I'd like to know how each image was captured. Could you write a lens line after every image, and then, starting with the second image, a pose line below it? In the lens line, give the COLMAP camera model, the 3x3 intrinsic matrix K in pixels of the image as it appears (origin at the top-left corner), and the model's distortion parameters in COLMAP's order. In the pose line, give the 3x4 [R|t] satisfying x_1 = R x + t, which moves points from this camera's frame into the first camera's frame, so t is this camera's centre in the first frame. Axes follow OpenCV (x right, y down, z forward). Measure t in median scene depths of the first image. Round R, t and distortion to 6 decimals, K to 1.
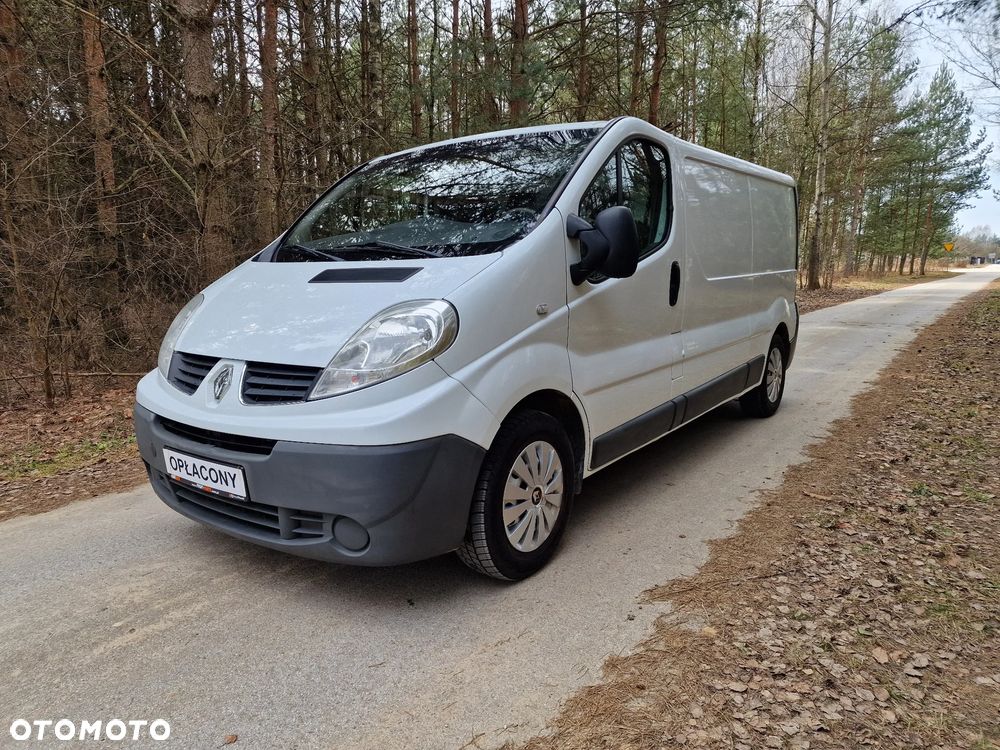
lens RADIAL K [[679.7, 0, 492.0], [0, 679.7, 365.0], [0, 0, 1]] dist [0.028505, -0.021393]
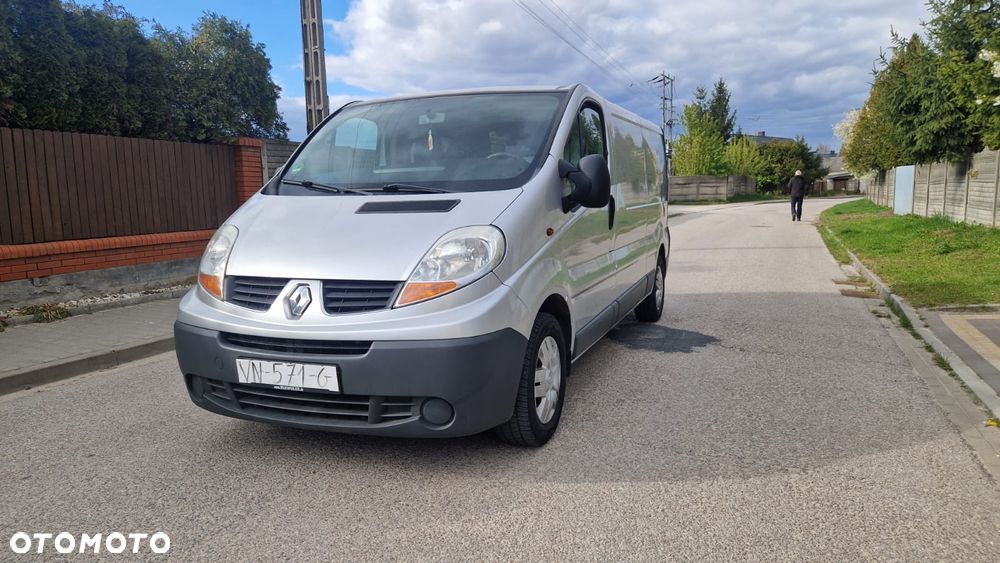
lens RADIAL K [[666.4, 0, 507.7], [0, 666.4, 267.1], [0, 0, 1]] dist [0.066372, -0.056725]
pose [[0.964918, -0.032232, 0.260565, -0.332252], [0.043390, 0.998366, -0.037181, 0.028440], [-0.258941, 0.047183, 0.964740, -0.199745]]
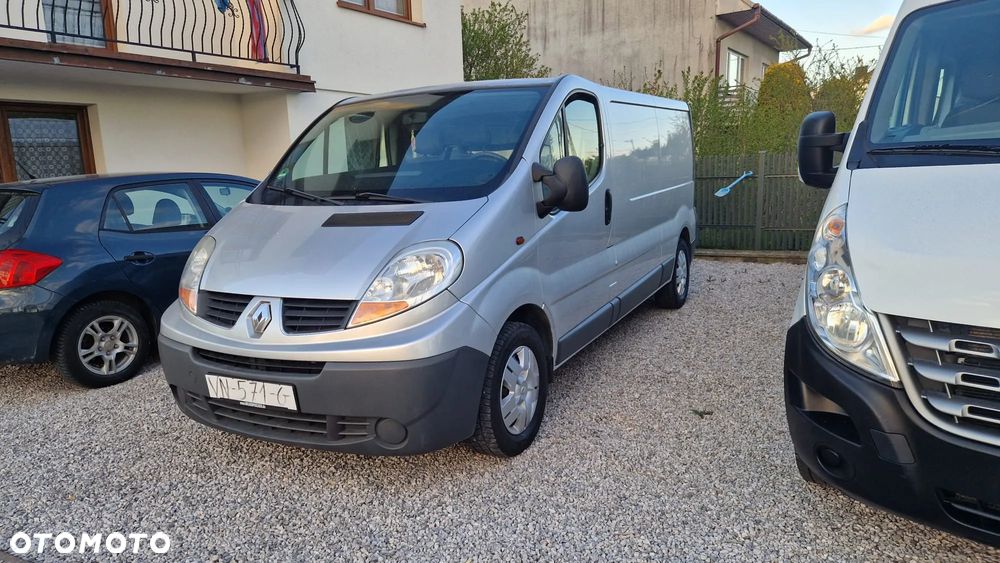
lens RADIAL K [[666.4, 0, 503.5], [0, 666.4, 280.6], [0, 0, 1]] dist [0.066372, -0.056725]
pose [[0.985851, -0.059613, 0.156668, -0.151307], [0.055422, 0.997982, 0.030988, -0.047807], [-0.158199, -0.021867, 0.987165, -0.210086]]
